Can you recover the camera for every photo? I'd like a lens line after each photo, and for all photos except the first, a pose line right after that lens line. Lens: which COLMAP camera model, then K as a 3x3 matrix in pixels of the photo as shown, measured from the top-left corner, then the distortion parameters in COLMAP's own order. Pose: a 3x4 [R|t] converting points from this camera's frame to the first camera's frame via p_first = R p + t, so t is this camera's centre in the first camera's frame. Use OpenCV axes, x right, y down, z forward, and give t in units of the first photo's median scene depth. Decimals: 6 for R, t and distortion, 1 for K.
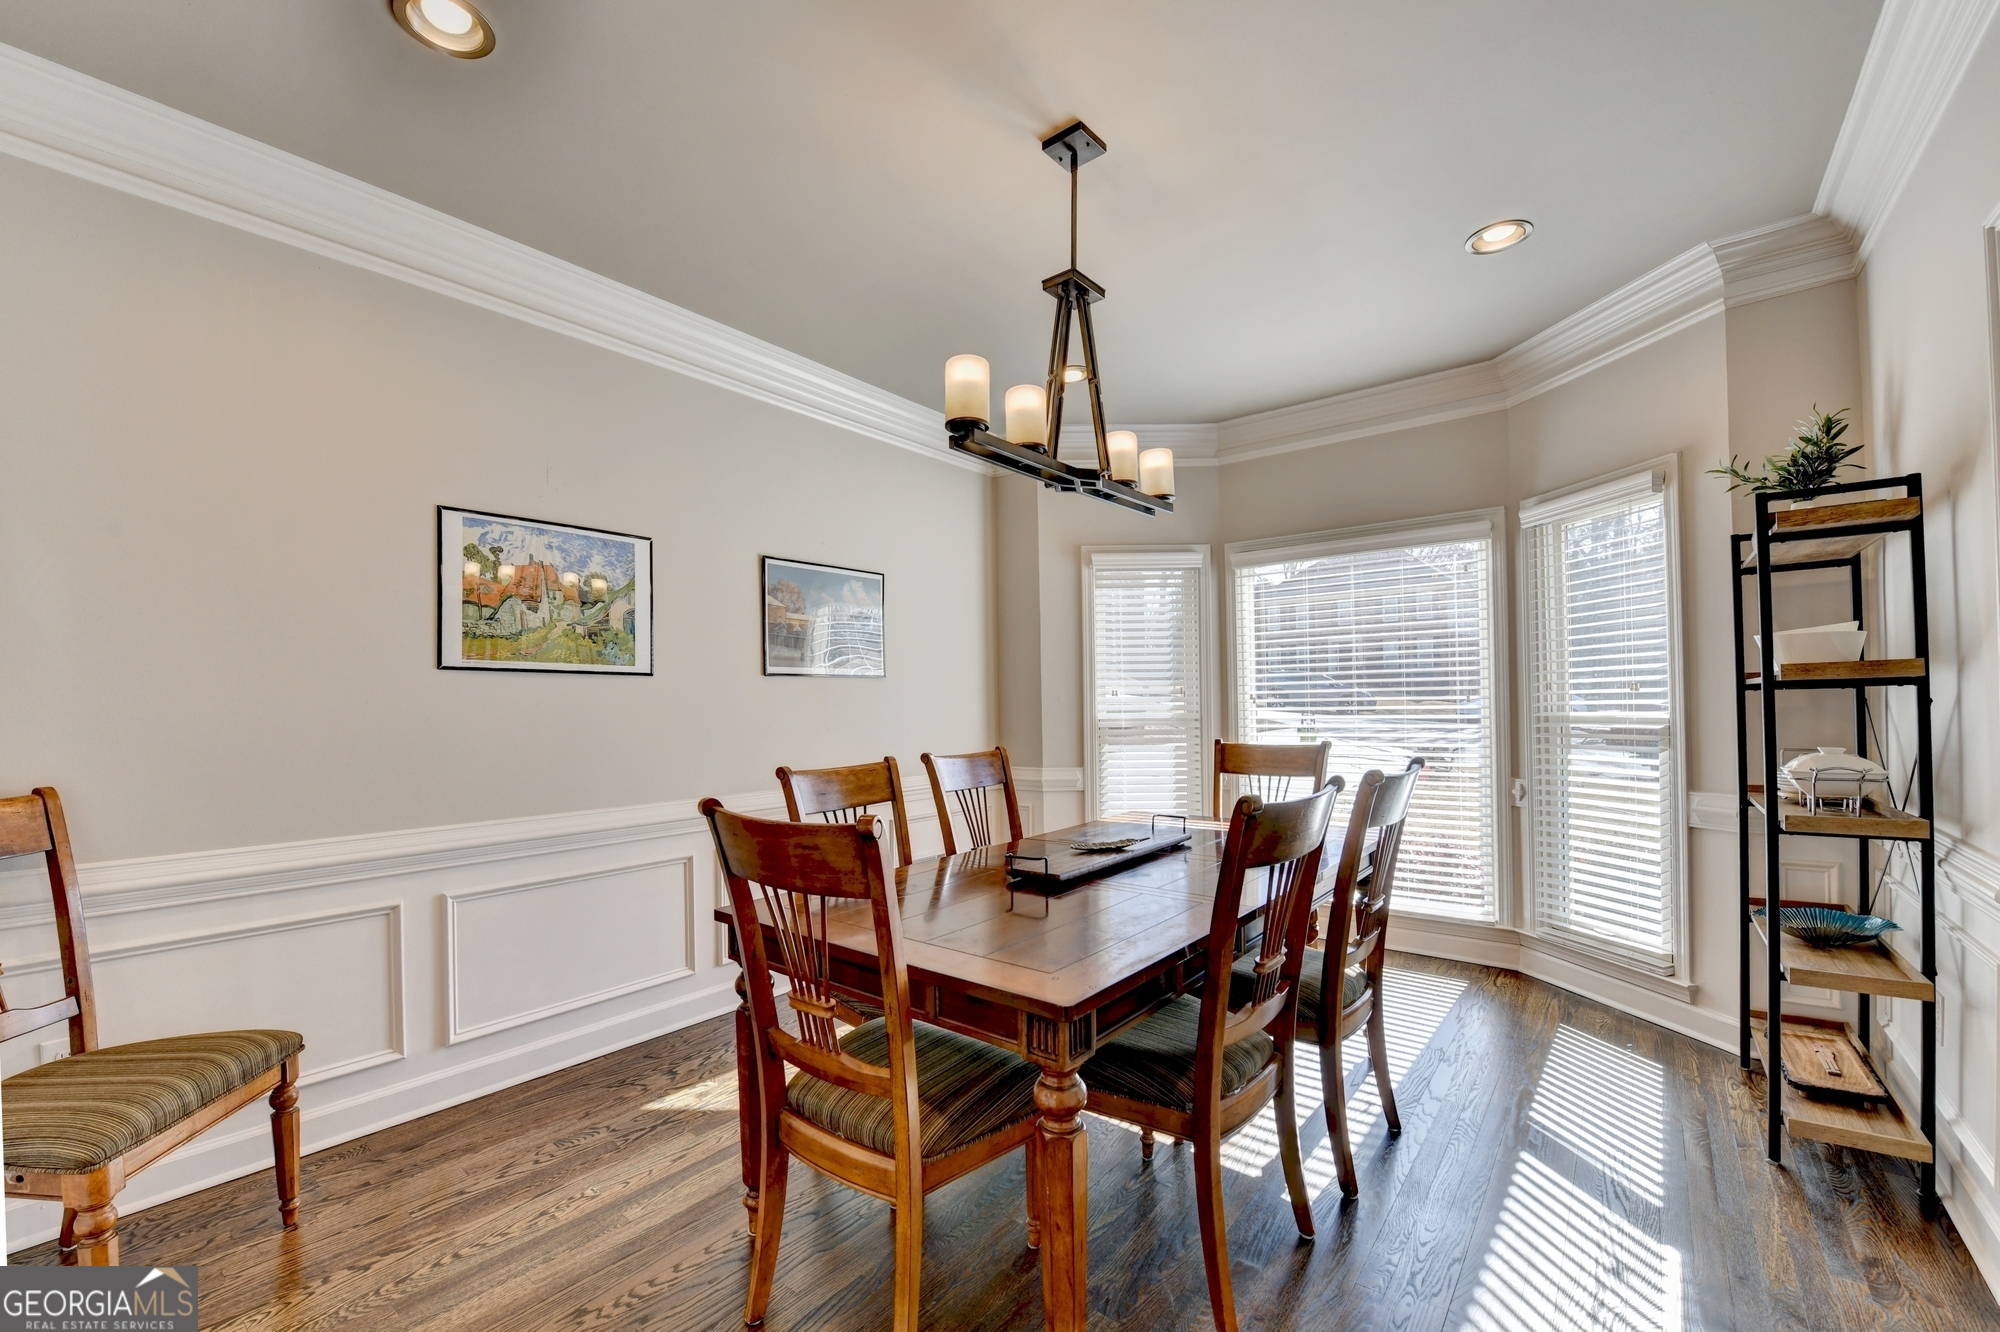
lens RADIAL K [[796.8, 0, 999.1], [0, 796.8, 681.1], [0, 0, 1]] dist [-0.016846, -0.000207]
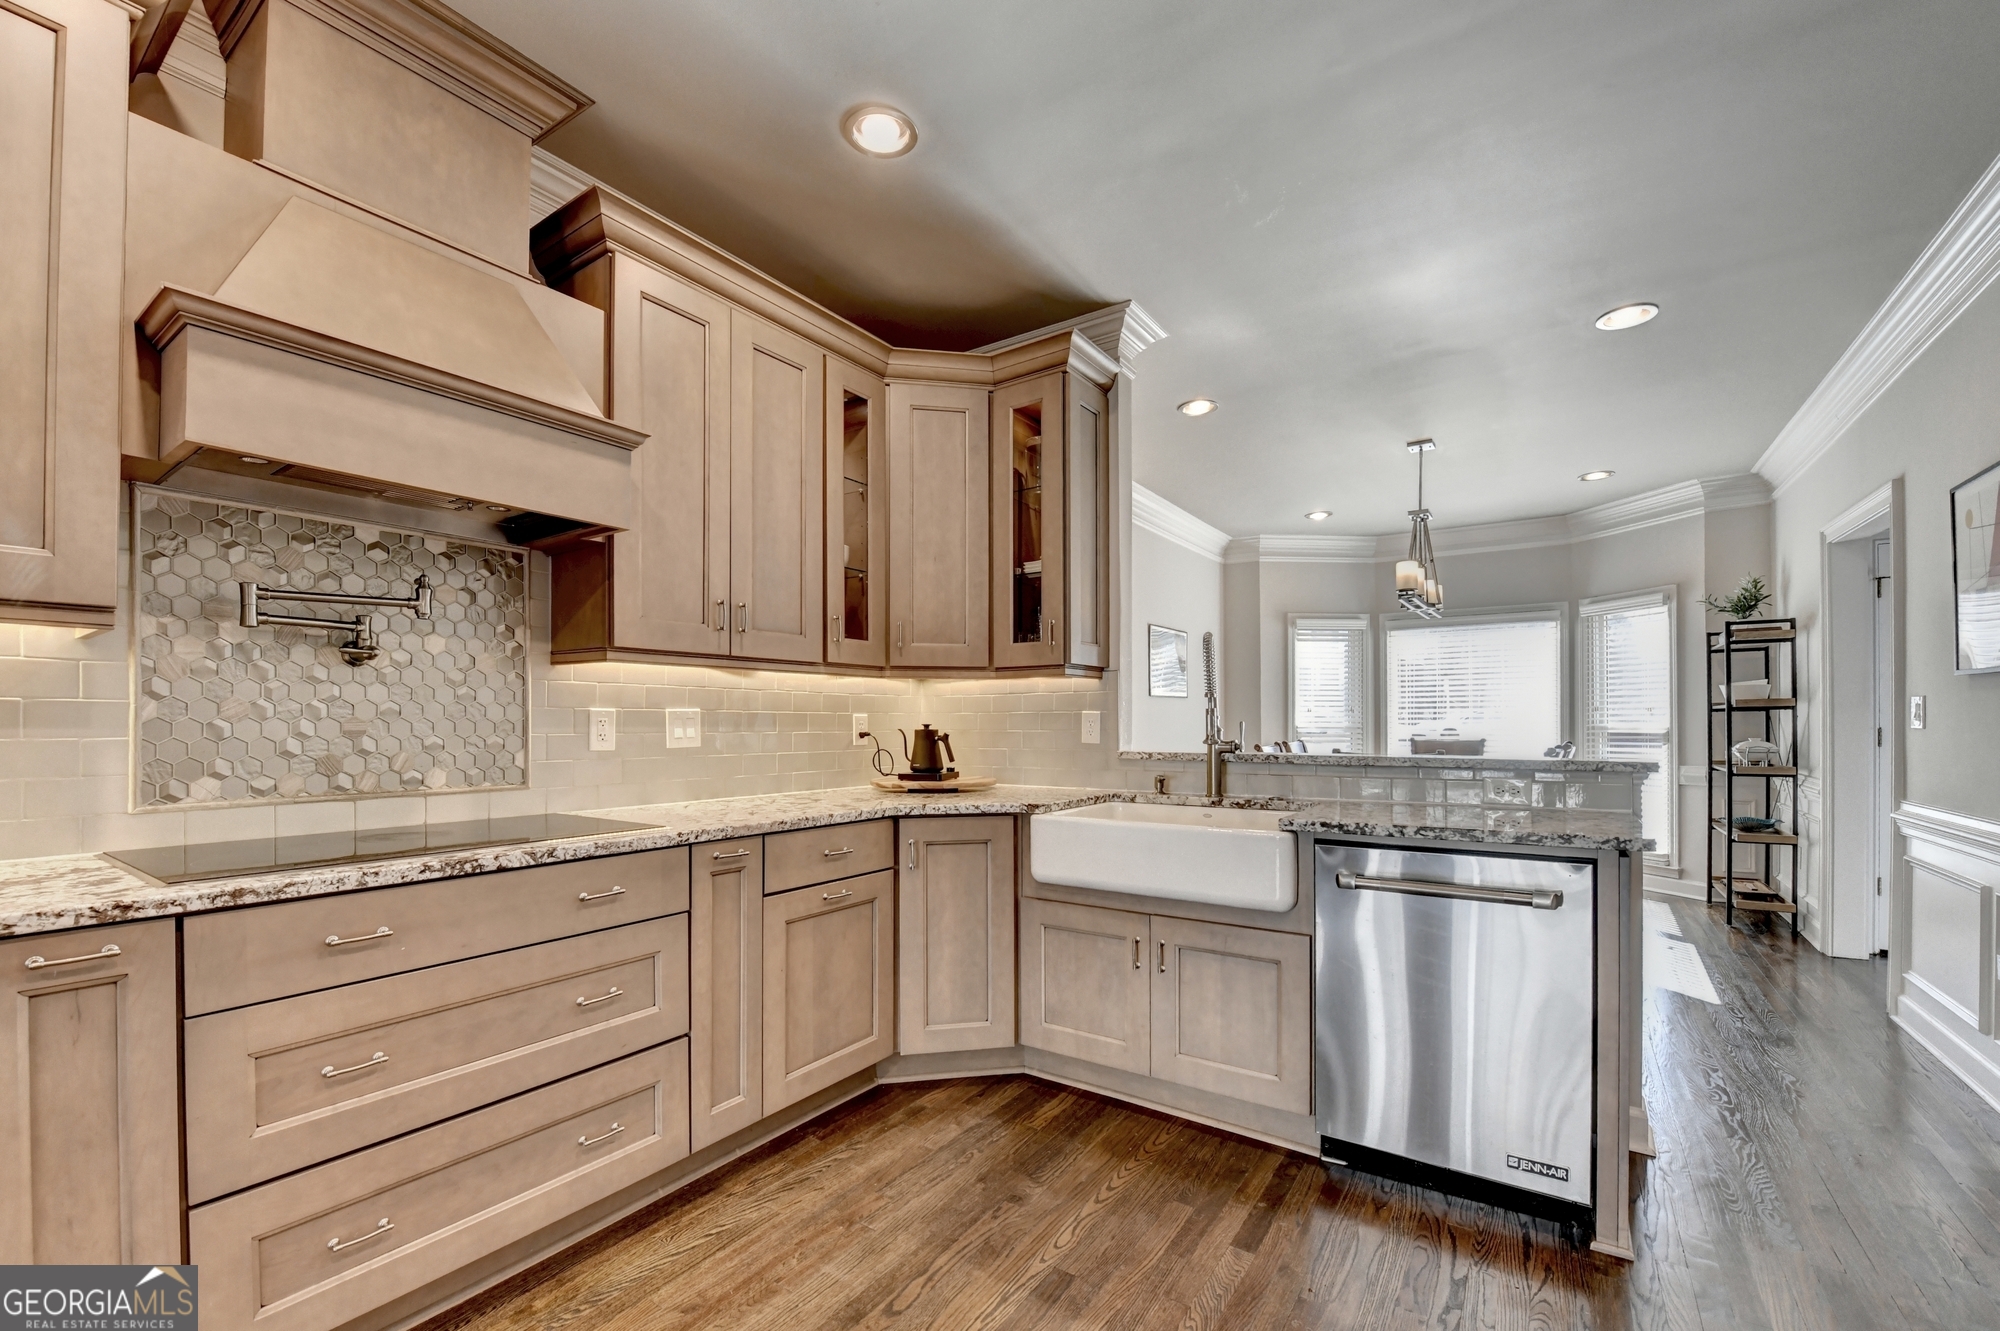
lens RADIAL K [[817.2, 0, 976.7], [0, 817.2, 704.8], [0, 0, 1]] dist [-0.014955, -0.000835]
pose [[0.997753, 0.012142, 0.065888, -1.157566], [-0.012610, 0.999898, 0.006696, 0.004202], [-0.065800, -0.007512, 0.997805, -1.016164]]
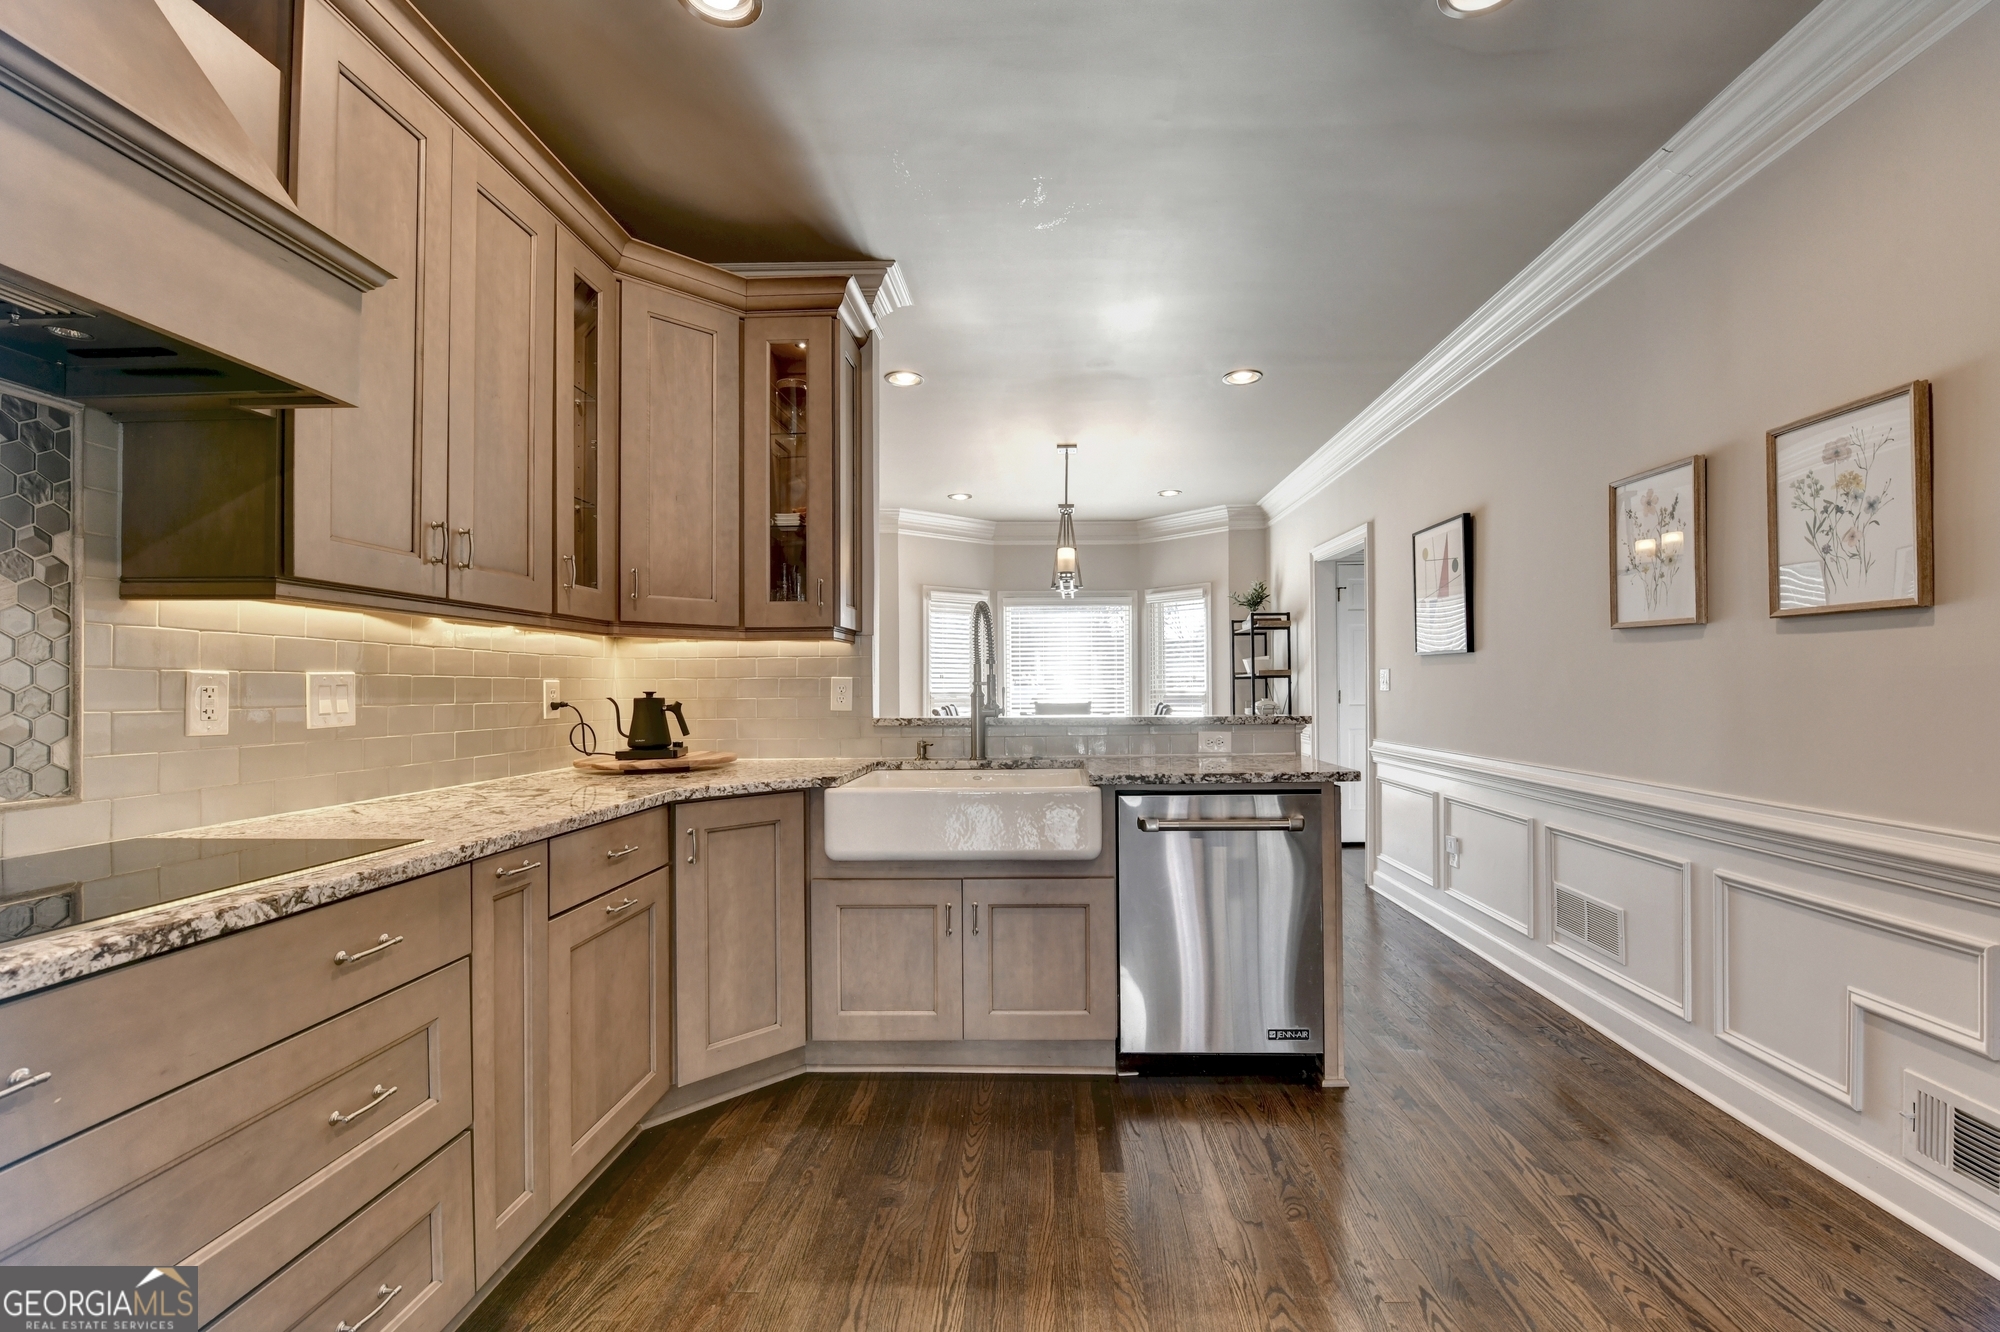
lens RADIAL K [[828.4, 0, 1000.0], [0, 828.4, 666.0], [0, 0, 1]] dist [-0.015618, -0.000961]
pose [[0.795383, 0.022910, 0.605673, -1.542850], [-0.021021, 0.999727, -0.010211, 0.013981], [-0.605742, -0.004611, 0.795648, -0.837301]]
